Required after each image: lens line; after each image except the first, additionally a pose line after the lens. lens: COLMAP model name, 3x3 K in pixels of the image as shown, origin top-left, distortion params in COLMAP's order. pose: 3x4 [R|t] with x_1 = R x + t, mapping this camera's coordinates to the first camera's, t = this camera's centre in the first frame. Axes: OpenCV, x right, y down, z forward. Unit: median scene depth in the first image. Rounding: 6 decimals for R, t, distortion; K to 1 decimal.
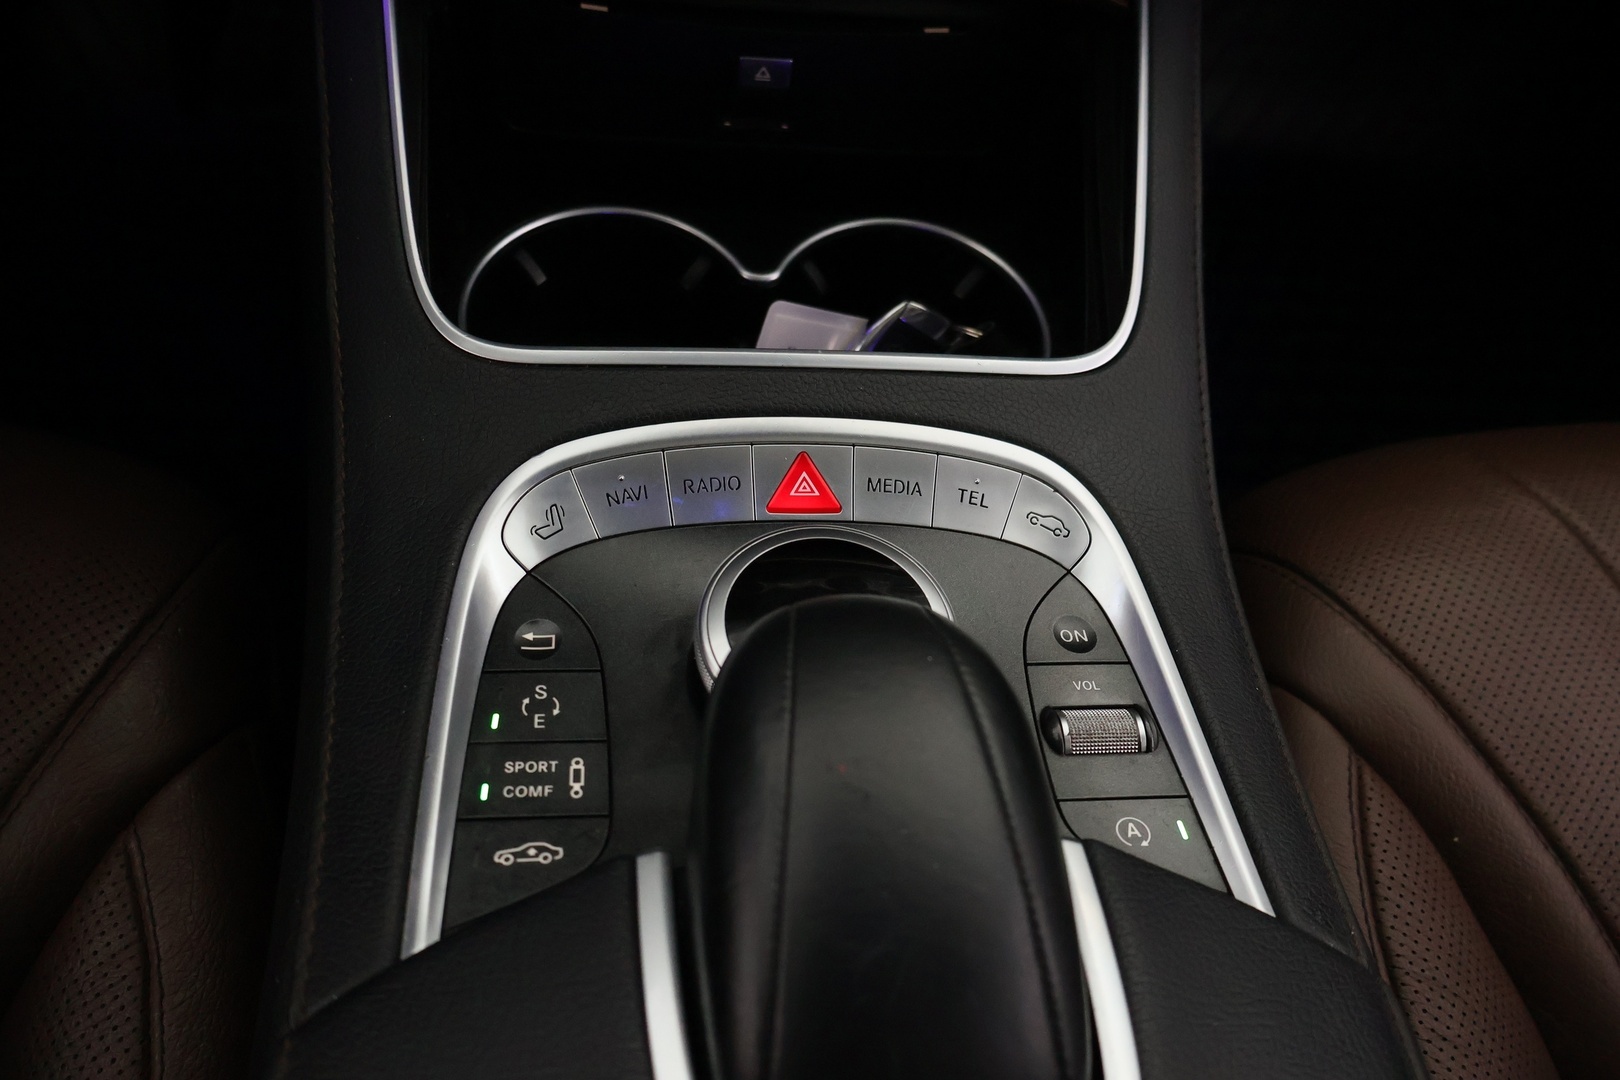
lens RADIAL K [[1286.1, 0, 810.0], [0, 1286.1, 540.0], [0, 0, 1]] dist [-0.009396, 0.001301]
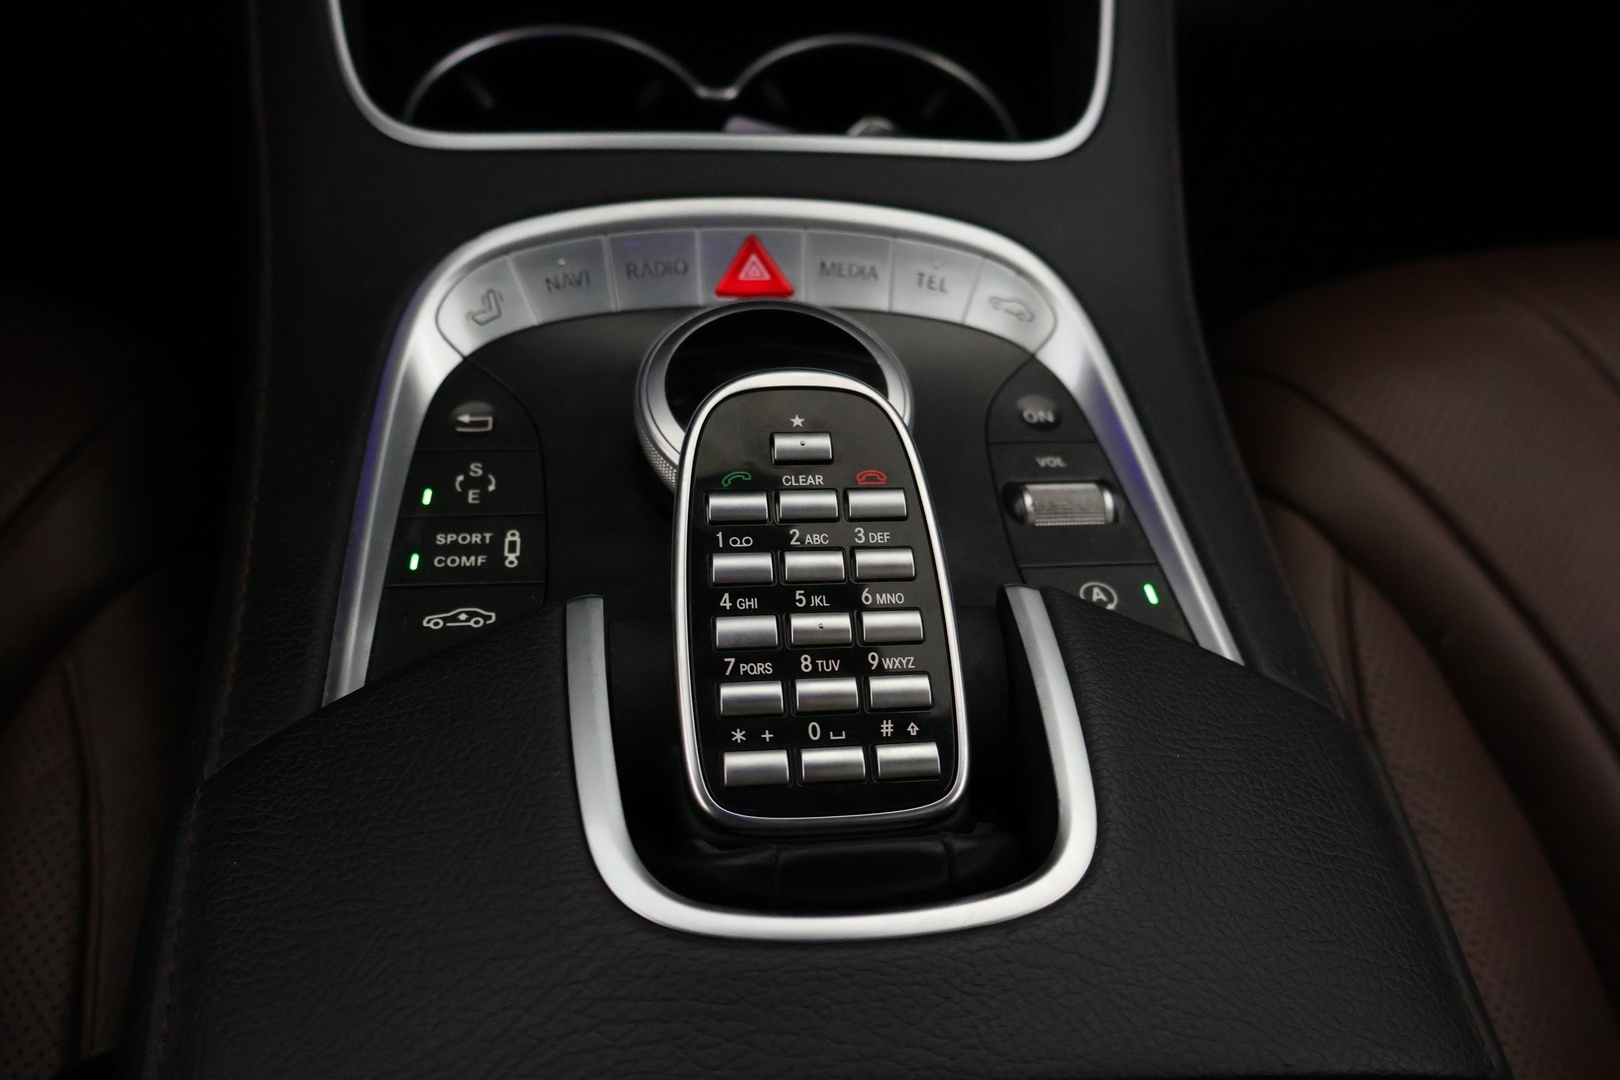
lens RADIAL K [[1288.9, 0, 814.8], [0, 1288.9, 538.0], [0, 0, 1]] dist [-0.006842, -0.001524]
pose [[0.999680, -0.024342, -0.006902, 0.046899], [0.024492, 0.999447, 0.022497, 0.150689], [0.006350, -0.022659, 0.999723, 0.042340]]
